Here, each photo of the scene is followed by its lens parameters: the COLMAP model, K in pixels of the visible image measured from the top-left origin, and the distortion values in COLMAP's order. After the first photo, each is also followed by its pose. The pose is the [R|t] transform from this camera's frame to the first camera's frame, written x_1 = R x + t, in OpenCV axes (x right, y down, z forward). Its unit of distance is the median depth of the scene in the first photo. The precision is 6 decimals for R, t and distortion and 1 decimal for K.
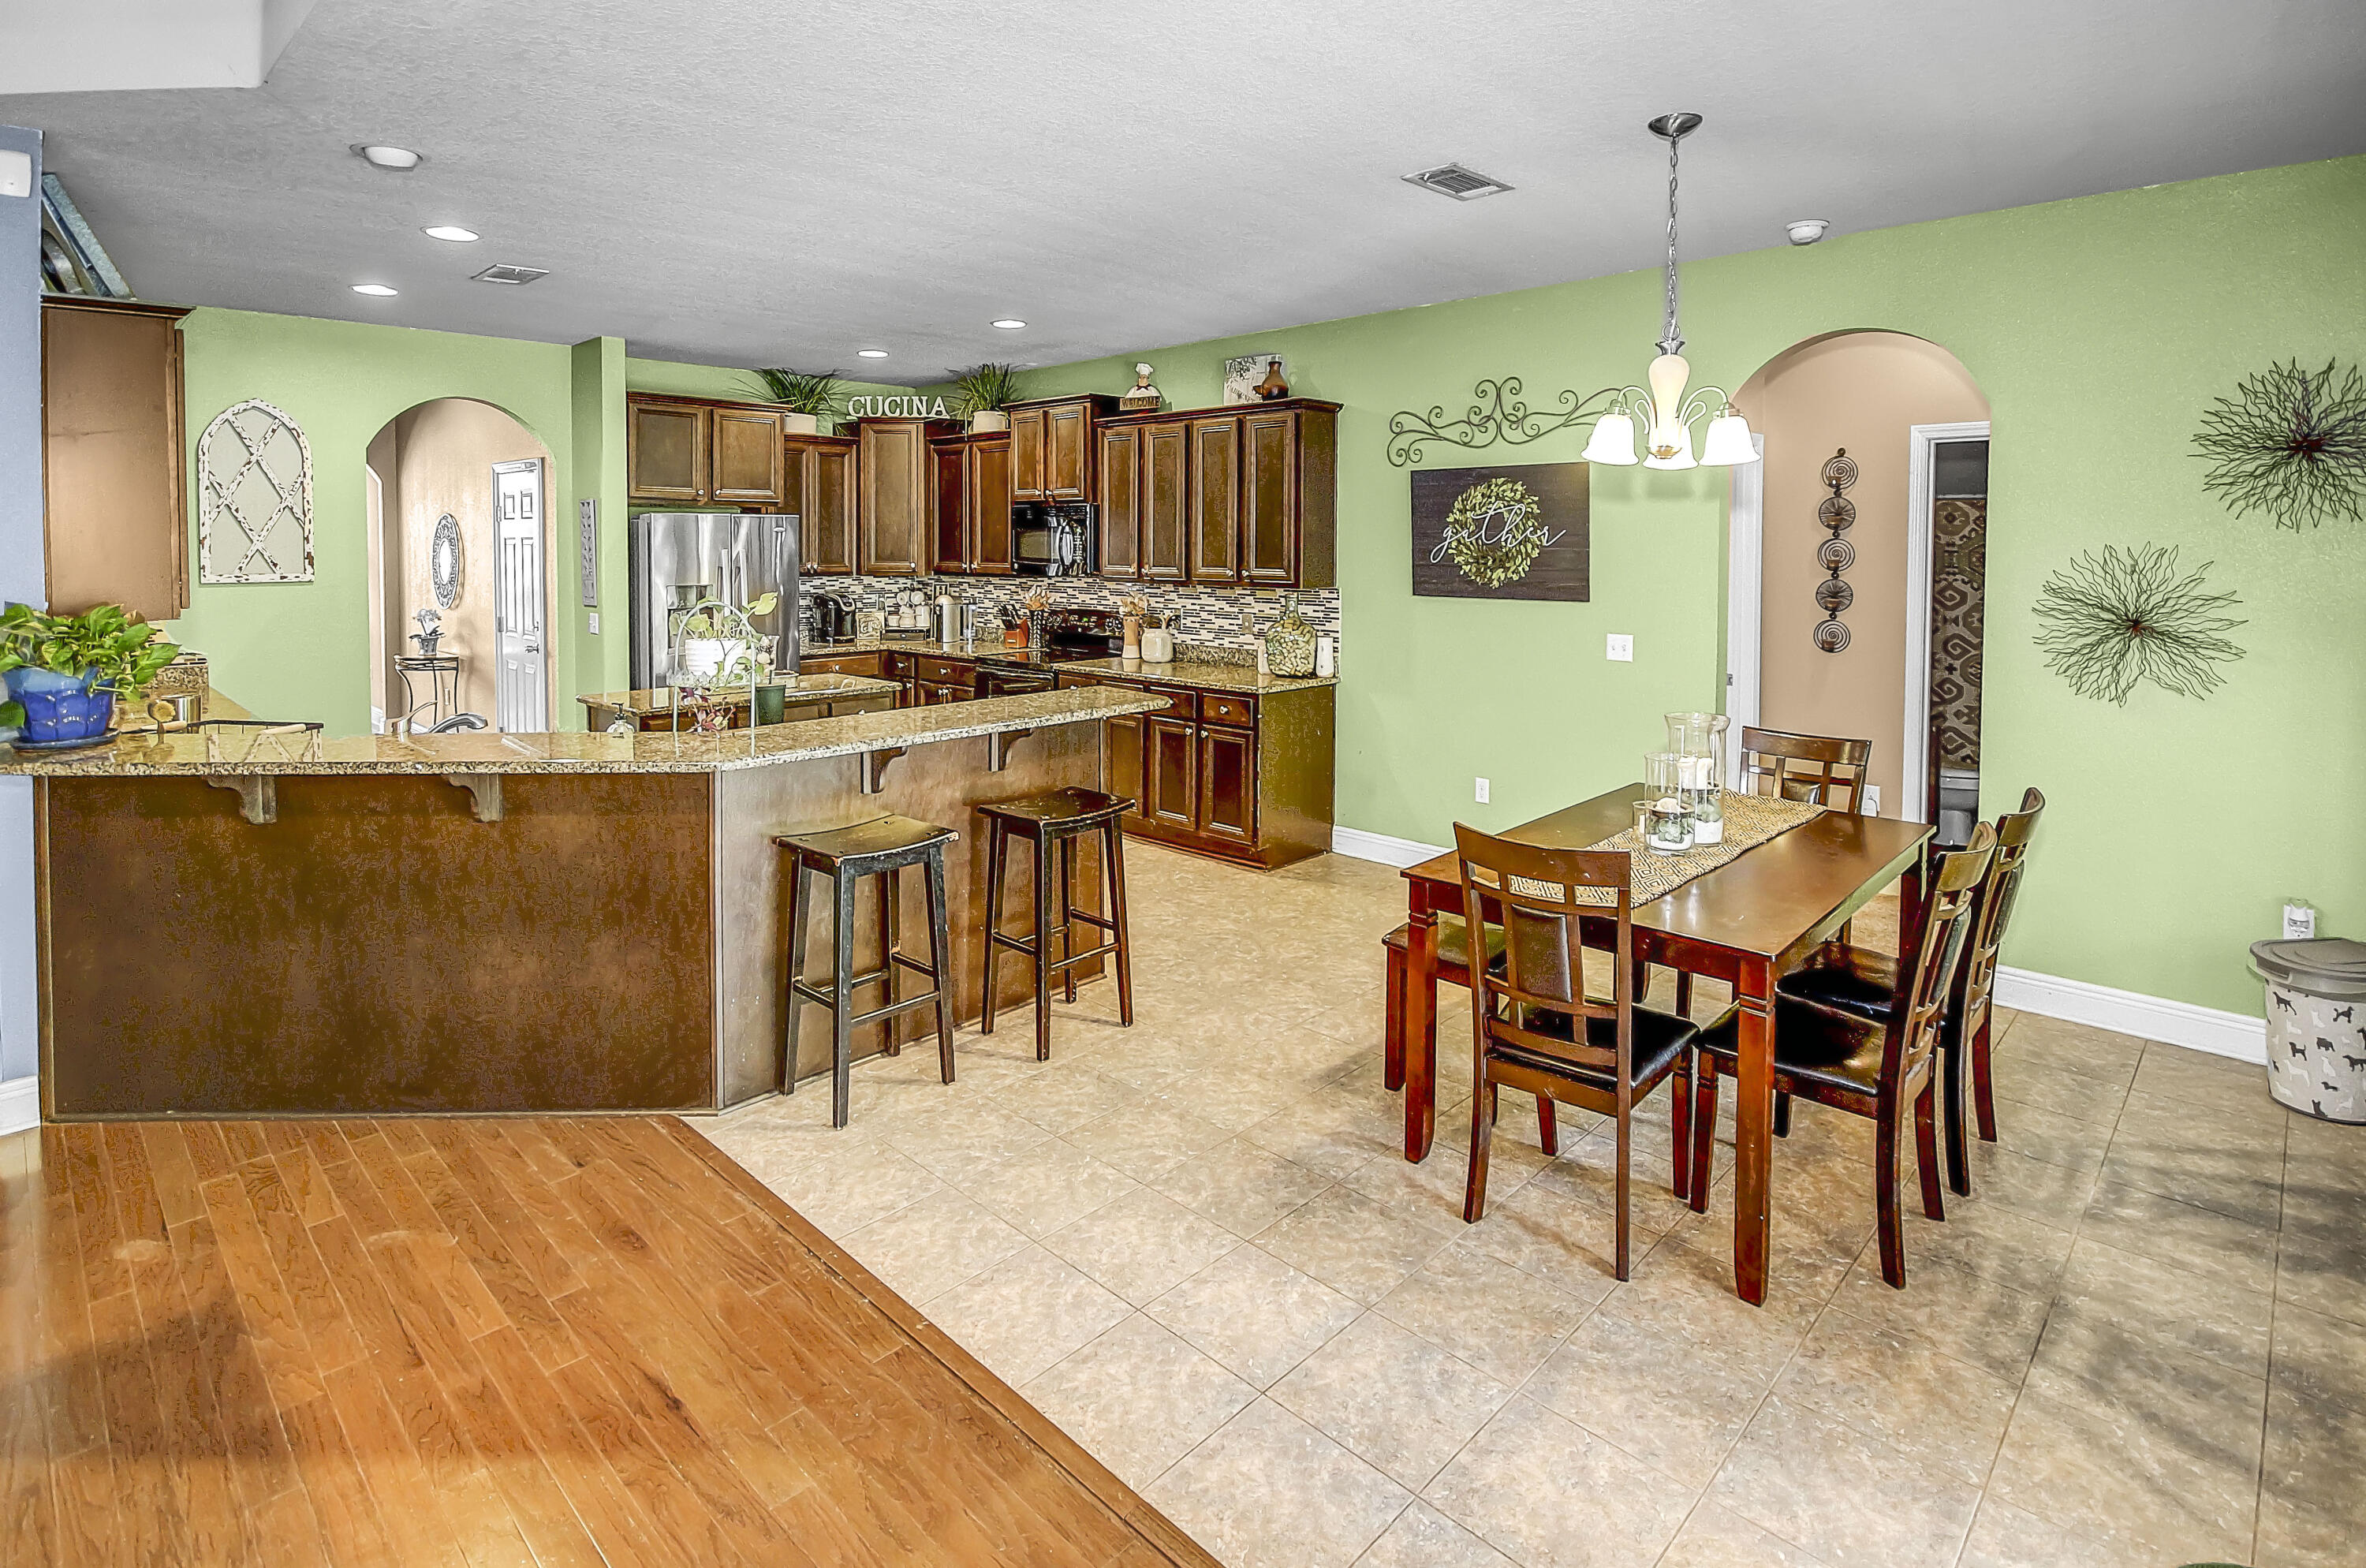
lens RADIAL K [[1181.4, 0, 1202.5], [0, 1181.4, 577.3], [0, 0, 1]] dist [-0.001336, 0.000828]
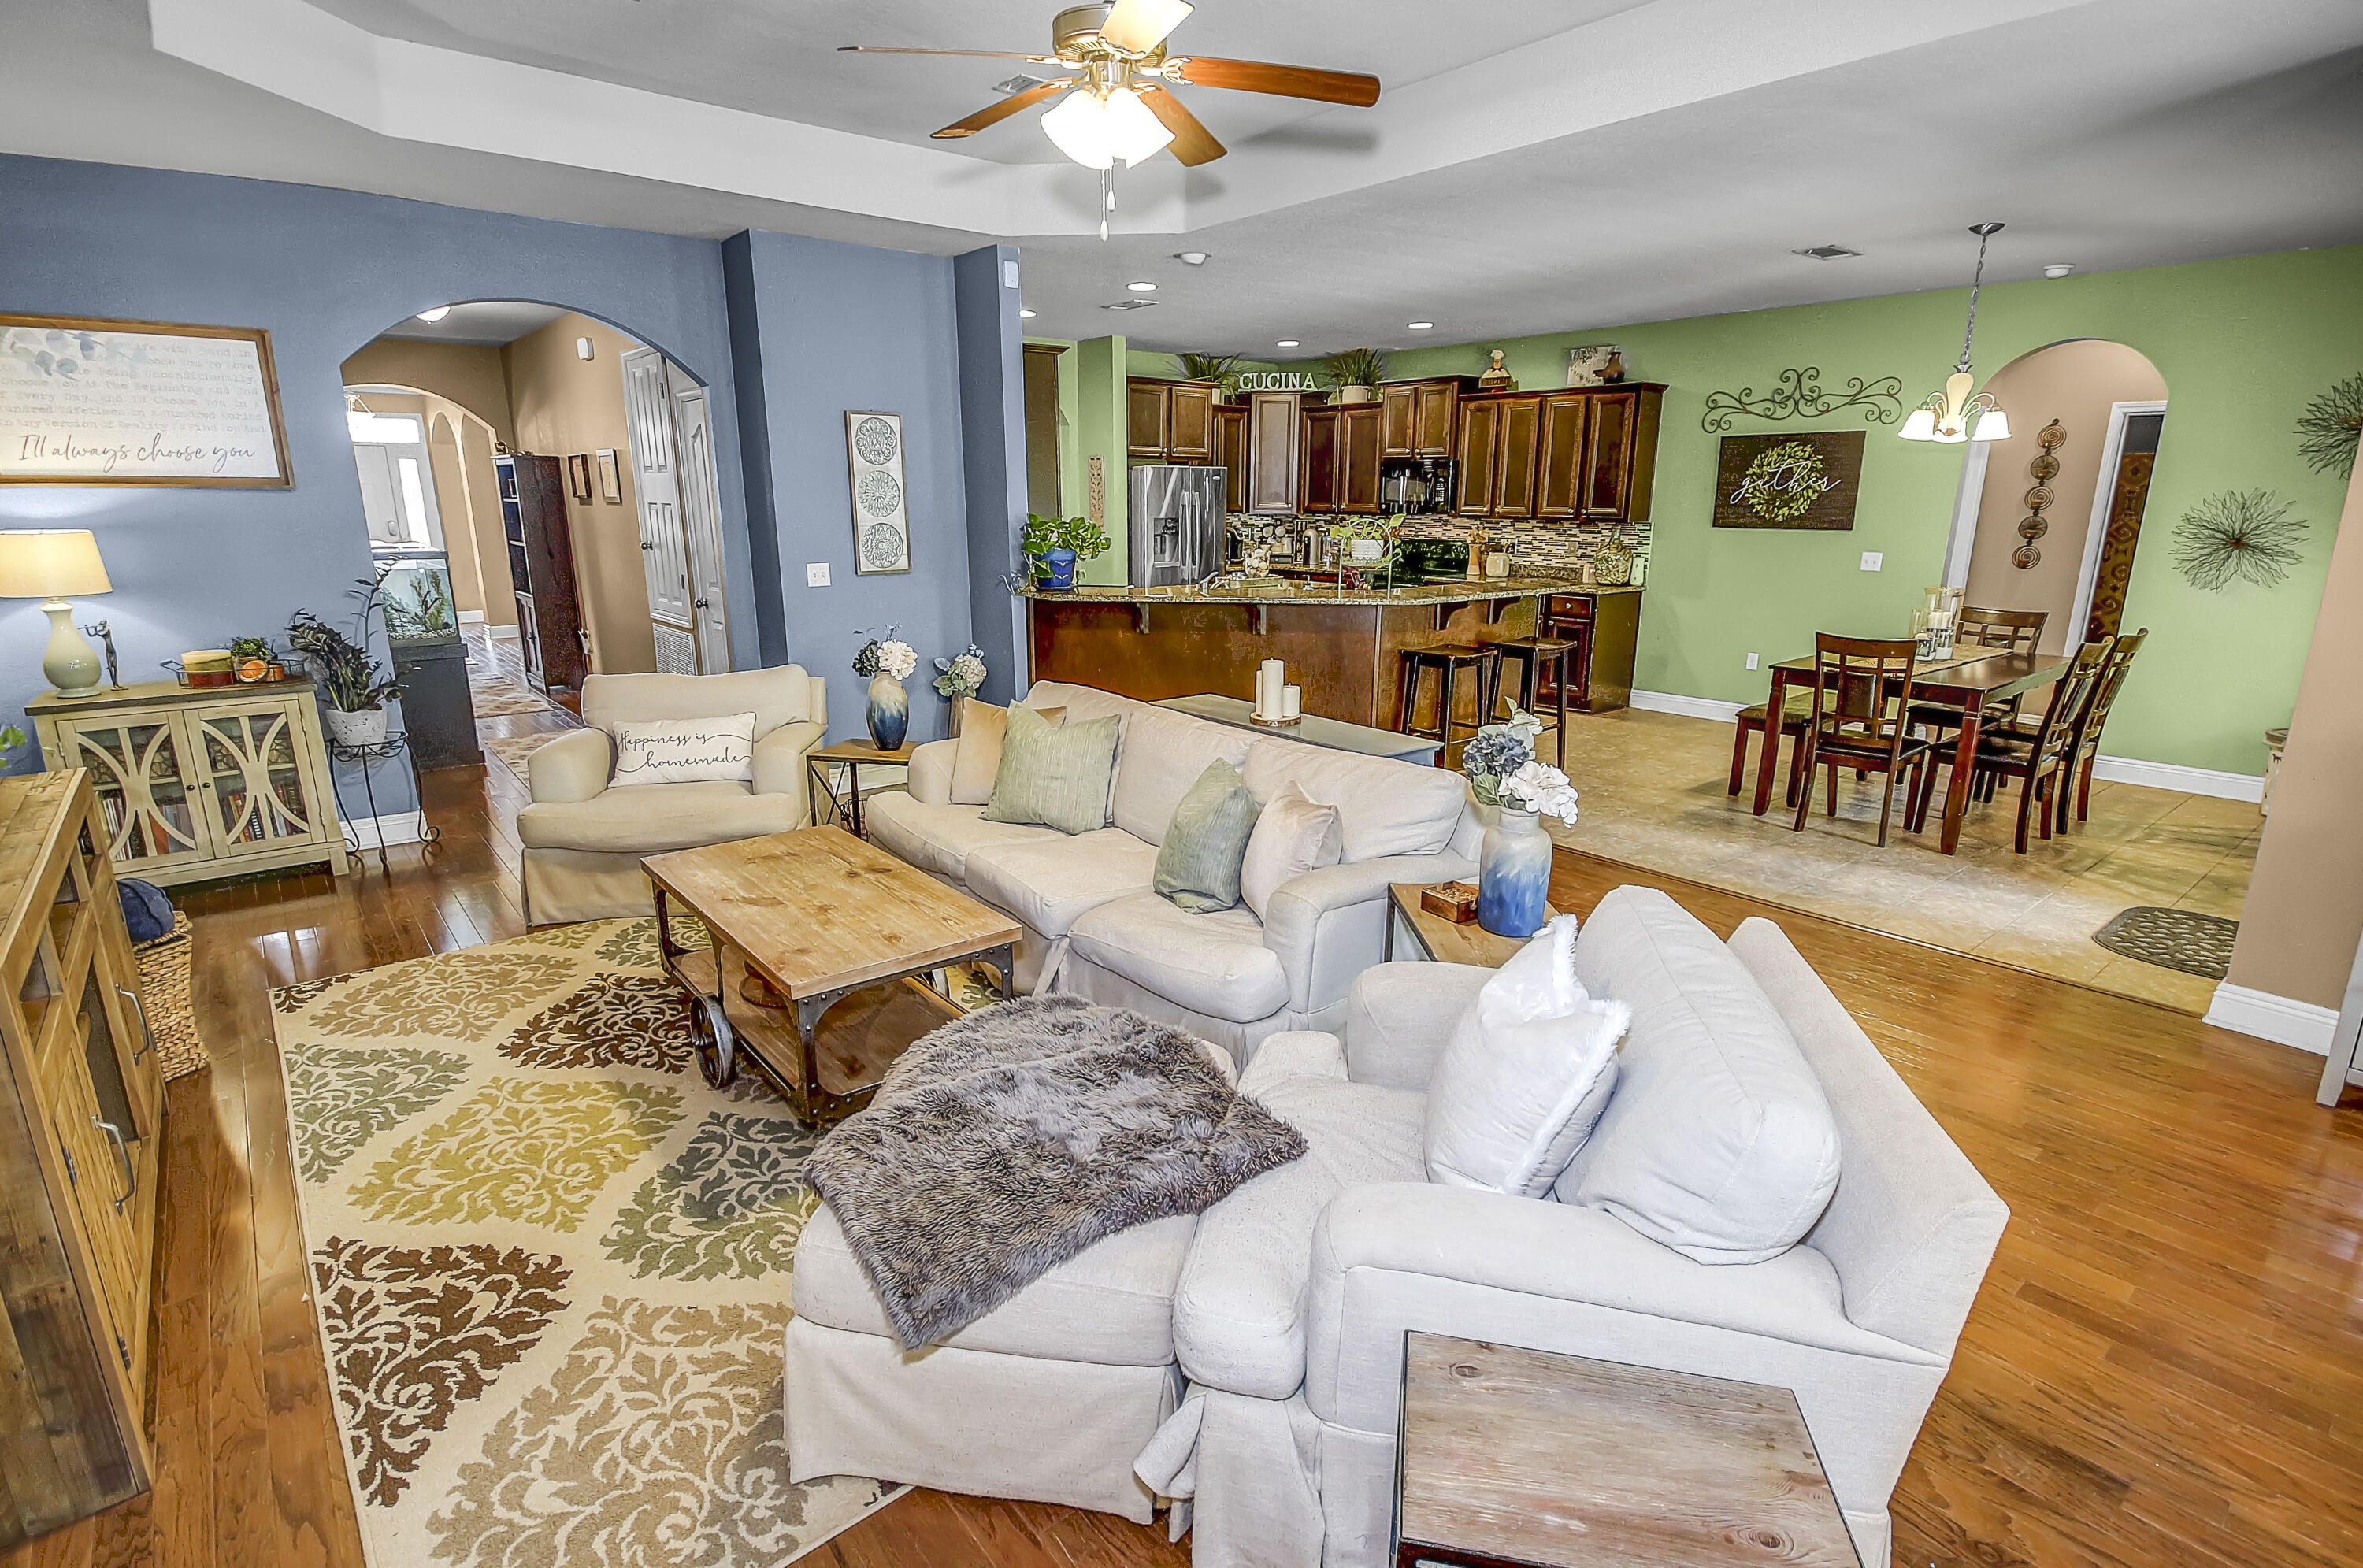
lens RADIAL K [[1152.6, 0, 1181.5], [0, 1152.6, 784.0], [0, 0, 1]] dist [0.019611, -0.013890]
pose [[0.992977, 0.033921, -0.113344, -0.288118], [-0.008681, 0.976323, 0.216141, 0.021687], [0.117992, -0.213639, 0.969761, -0.496706]]
